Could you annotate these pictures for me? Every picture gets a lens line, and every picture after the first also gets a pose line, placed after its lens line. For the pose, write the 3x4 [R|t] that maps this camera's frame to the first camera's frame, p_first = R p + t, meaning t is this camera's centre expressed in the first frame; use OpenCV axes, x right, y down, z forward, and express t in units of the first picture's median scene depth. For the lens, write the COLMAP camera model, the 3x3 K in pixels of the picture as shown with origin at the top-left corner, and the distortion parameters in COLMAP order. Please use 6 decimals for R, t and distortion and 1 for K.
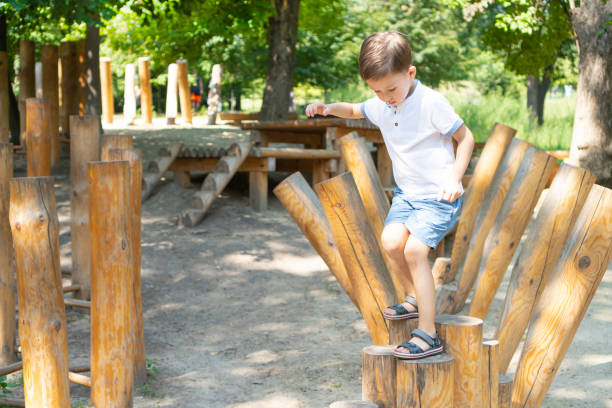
lens RADIAL K [[857.1, 0, 306.0], [0, 857.1, 204.0], [0, 0, 1]] dist [-0.047337, 0.000000]
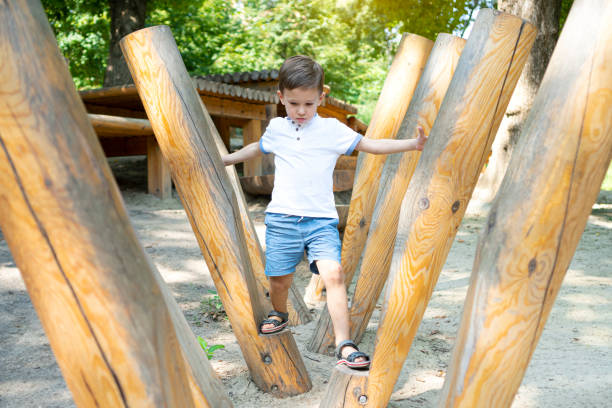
lens RADIAL K [[857.1, 0, 306.0], [0, 857.1, 204.0], [0, 0, 1]] dist [-0.047337, 0.000000]
pose [[0.992268, -0.032295, 0.119841, 0.081456], [0.036705, 0.998721, -0.034777, 0.051540], [-0.118564, 0.038907, 0.992184, 0.441284]]
